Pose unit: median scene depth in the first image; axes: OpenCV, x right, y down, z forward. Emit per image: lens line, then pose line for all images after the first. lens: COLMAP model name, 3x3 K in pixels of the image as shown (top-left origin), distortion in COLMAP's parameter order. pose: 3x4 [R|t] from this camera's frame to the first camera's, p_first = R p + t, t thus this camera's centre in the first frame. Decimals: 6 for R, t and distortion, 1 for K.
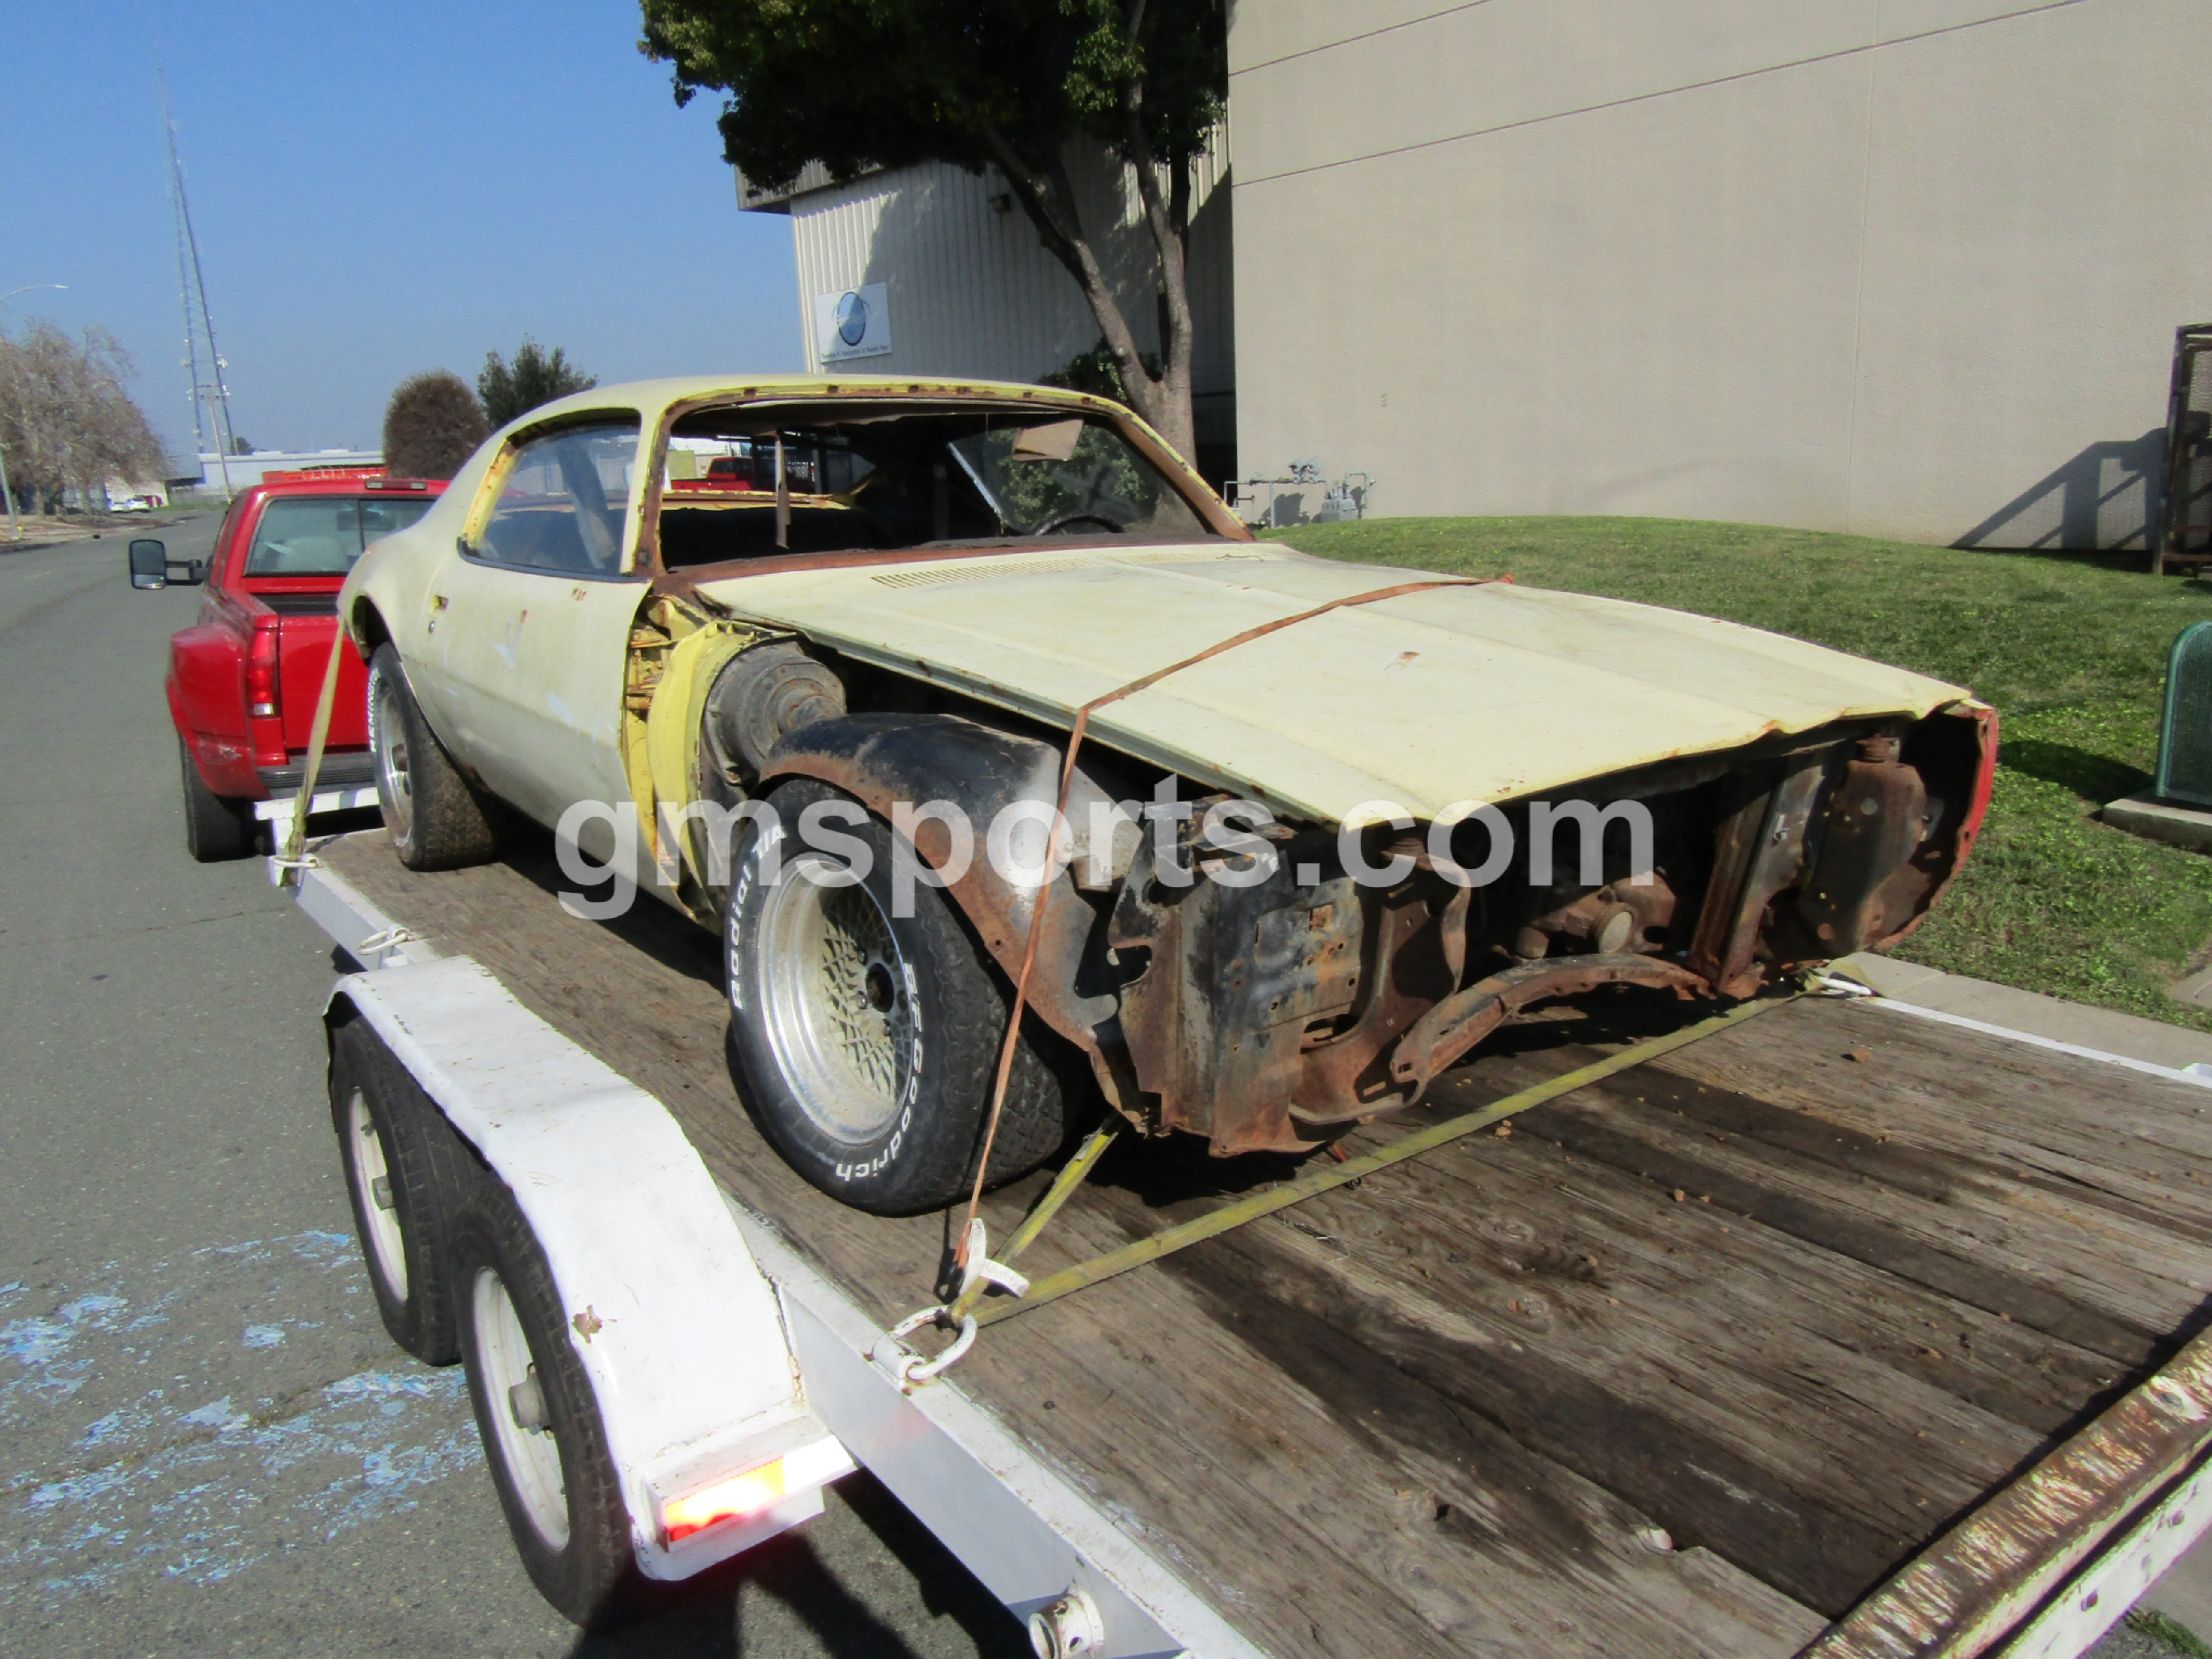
lens RADIAL K [[1614.9, 0, 1101.3], [0, 1614.9, 801.3], [0, 0, 1]] dist [-0.022088, -0.001242]
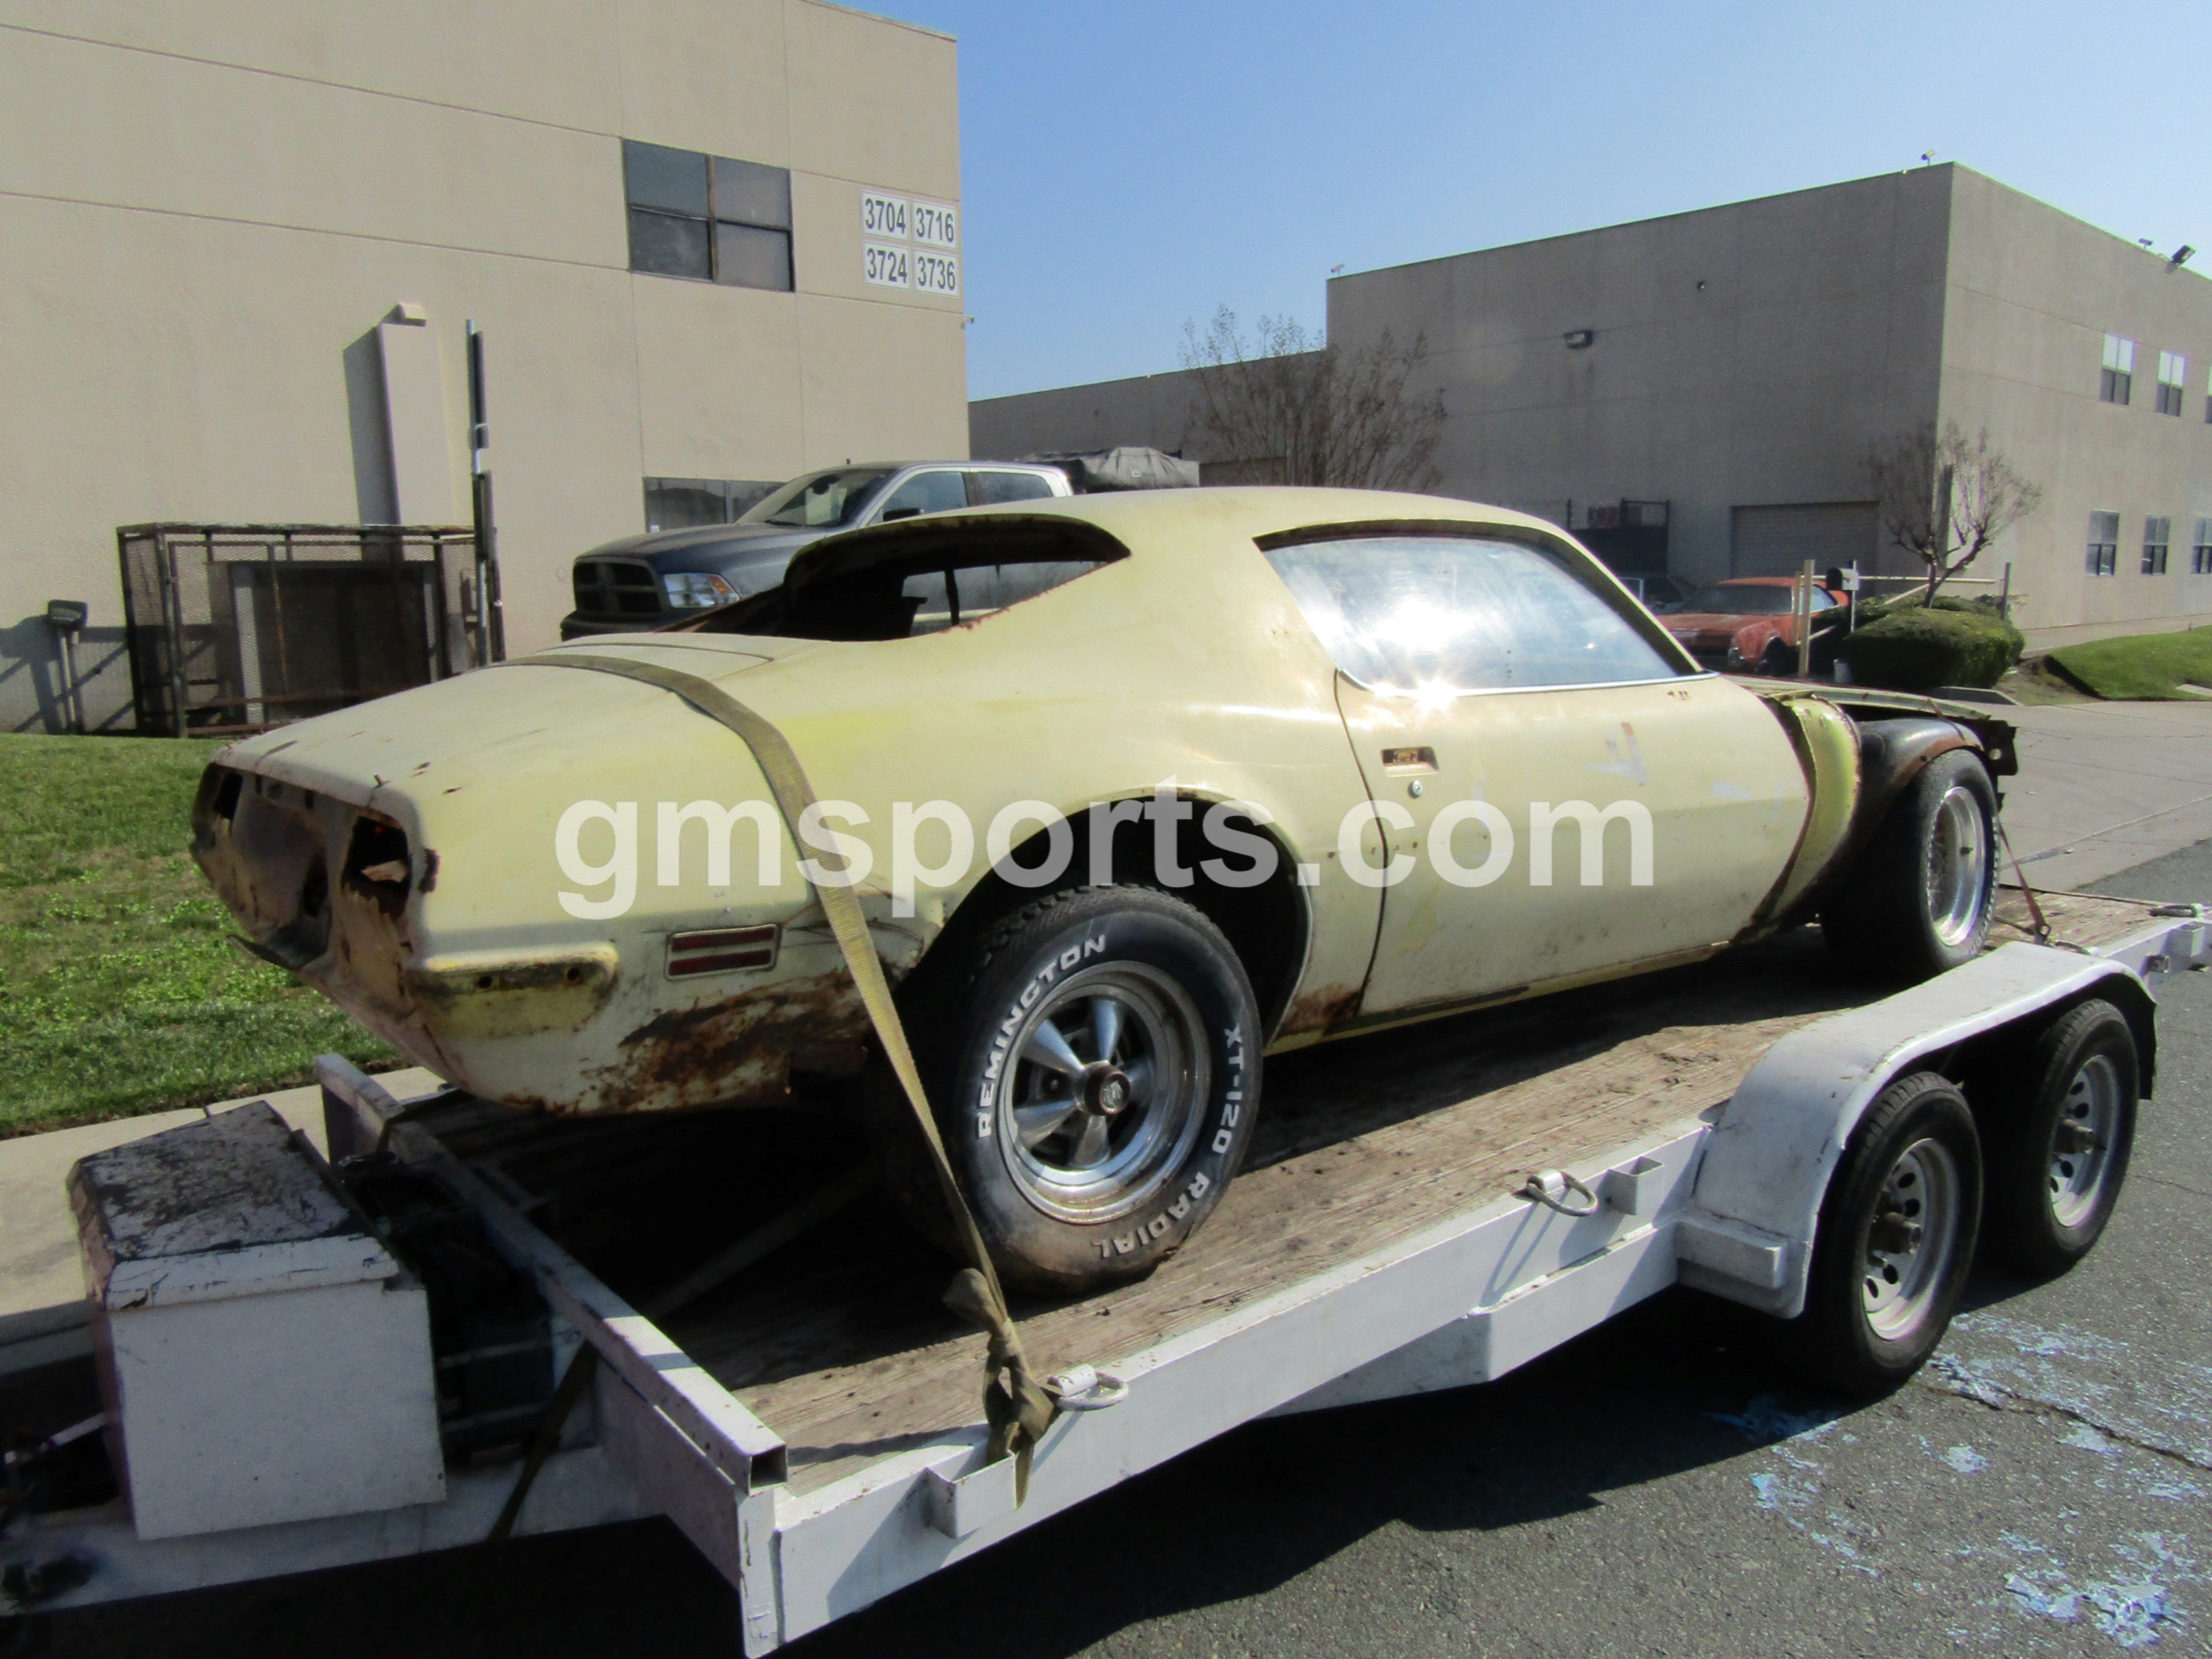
lens RADIAL K [[1581.5, 0, 1106.0], [0, 1581.5, 829.5], [0, 0, 1]] dist [-0.009863, 0.006394]
pose [[-0.021898, -0.117292, 0.992856, -0.245043], [0.224094, 0.967249, 0.119209, -0.044776], [-0.974322, 0.225103, 0.005103, 0.245230]]
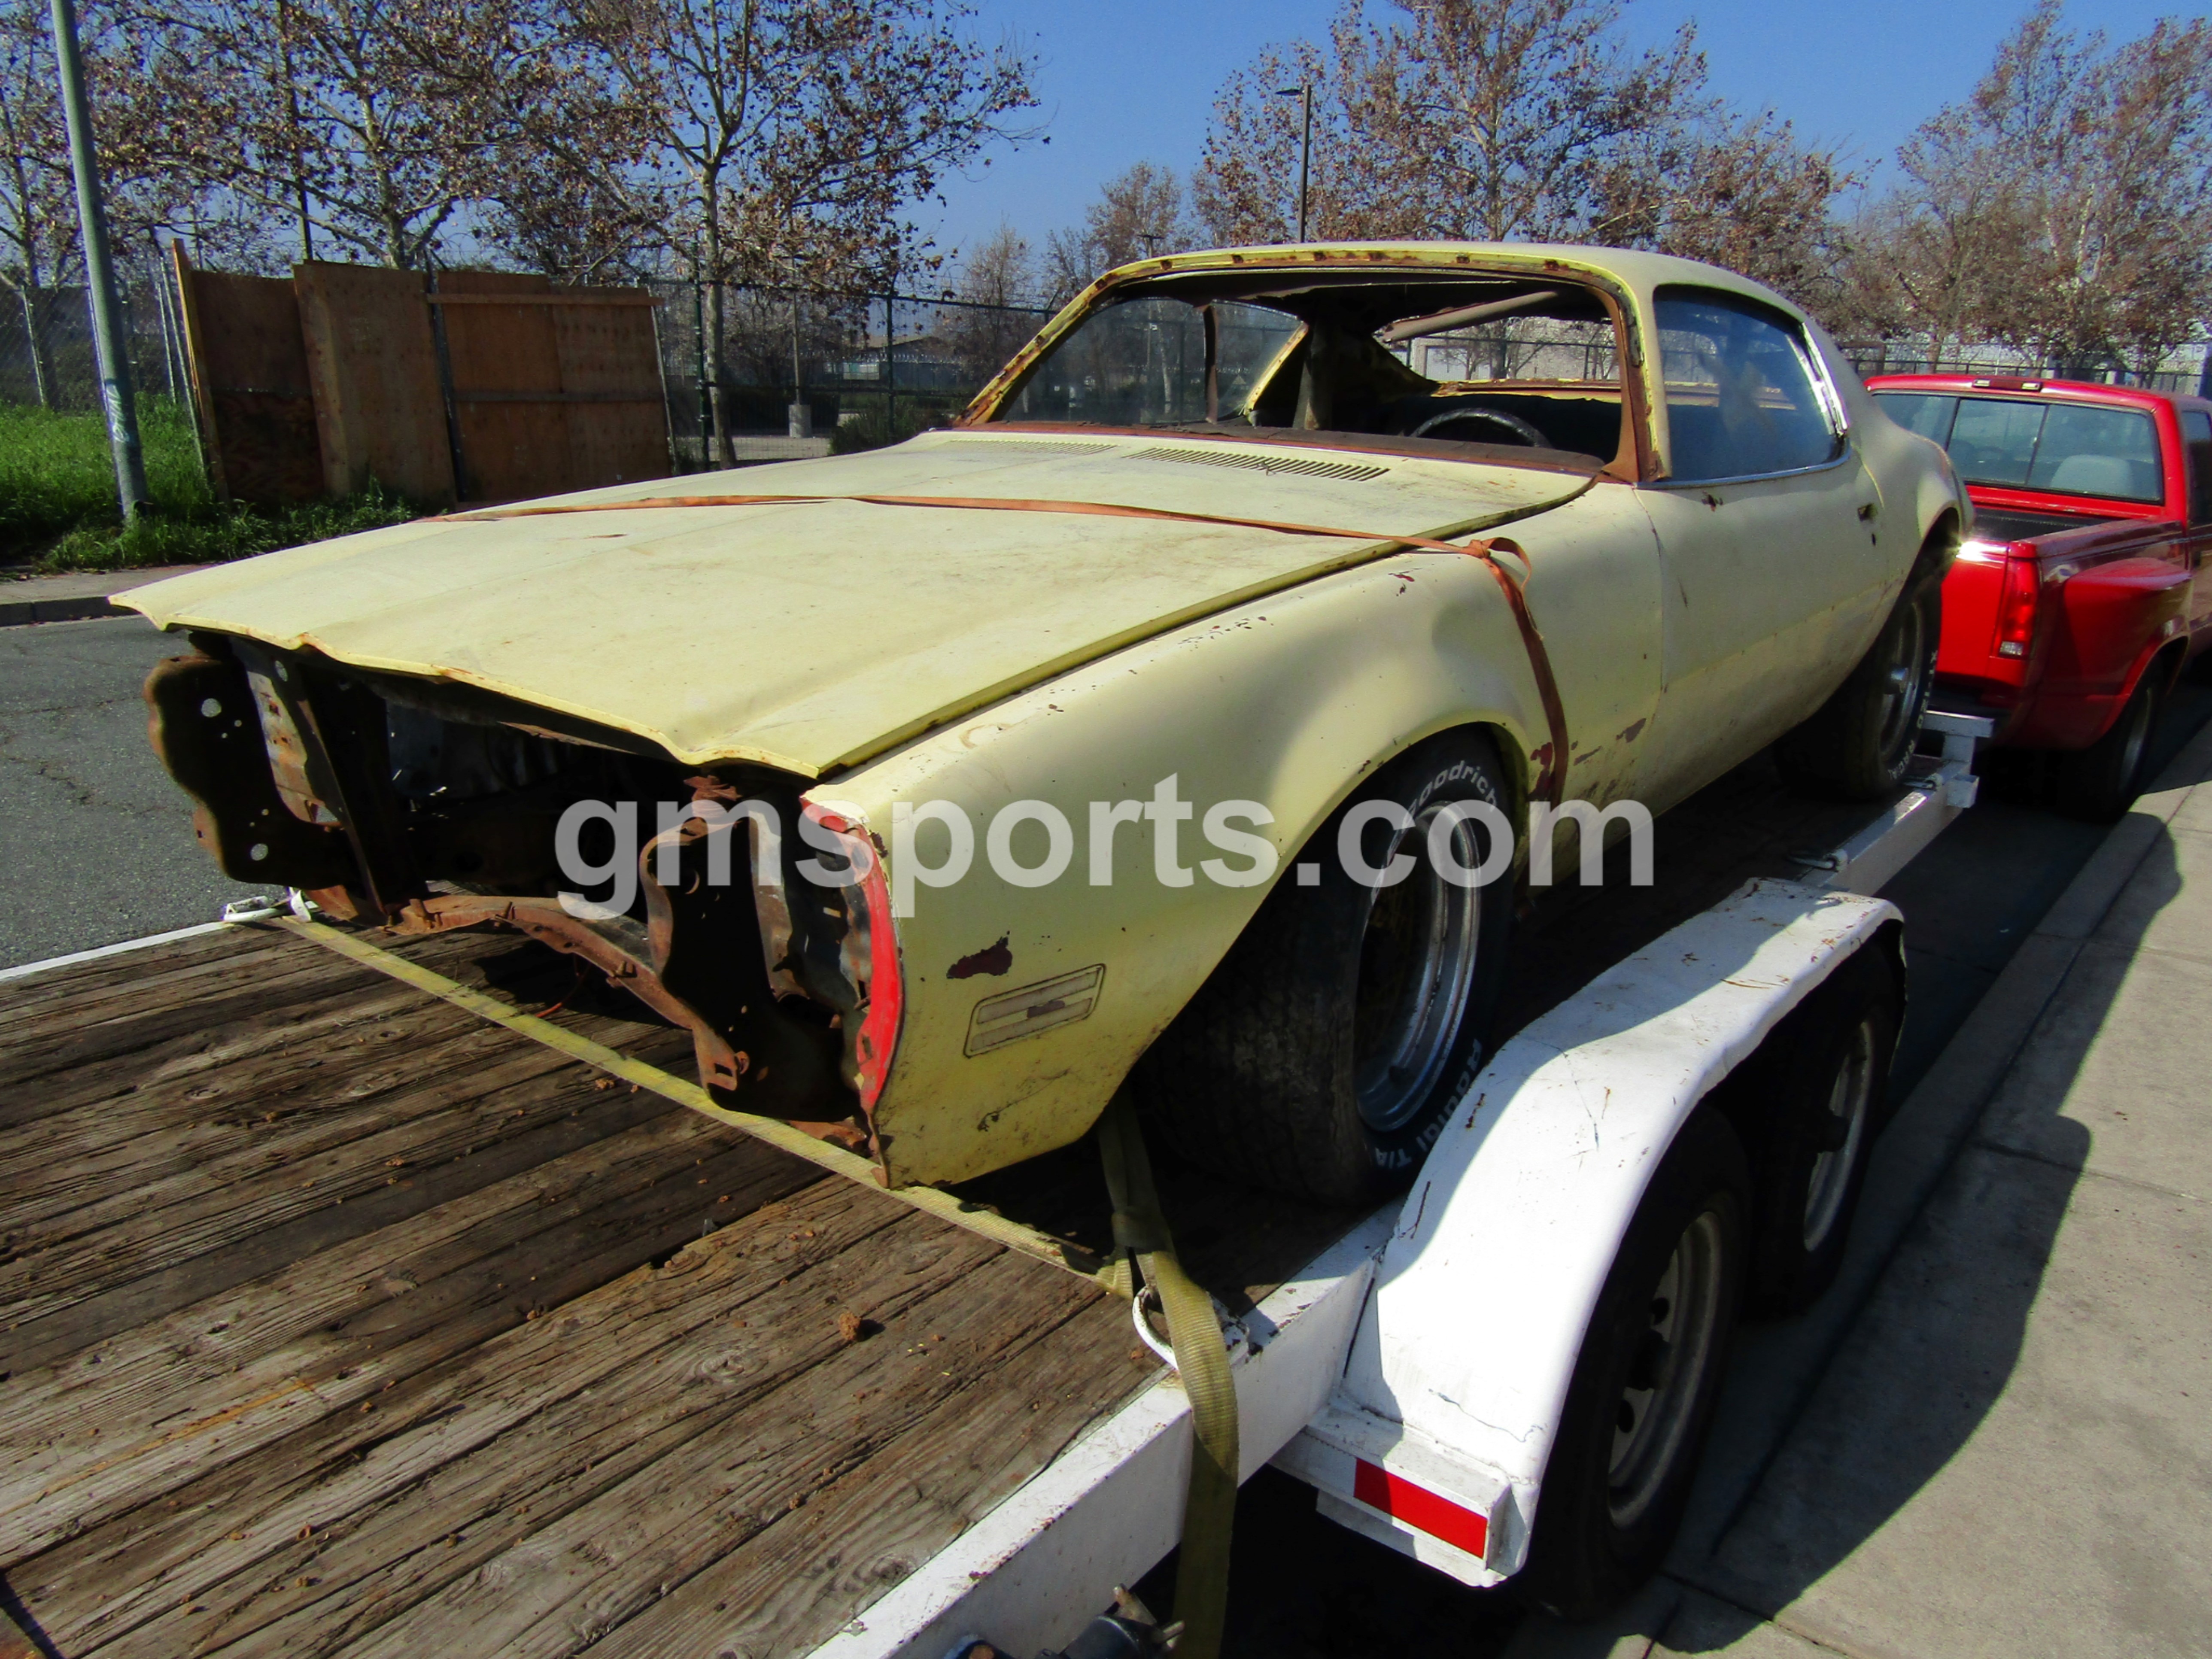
lens RADIAL K [[1600.1, 0, 1106.0], [0, 1600.1, 829.5], [0, 0, 1]] dist [-0.007332, 0.008186]
pose [[0.271156, 0.294038, -0.916524, 0.152122], [-0.226657, 0.944927, 0.236094, -0.028007], [0.935468, 0.143718, 0.322868, 0.131584]]
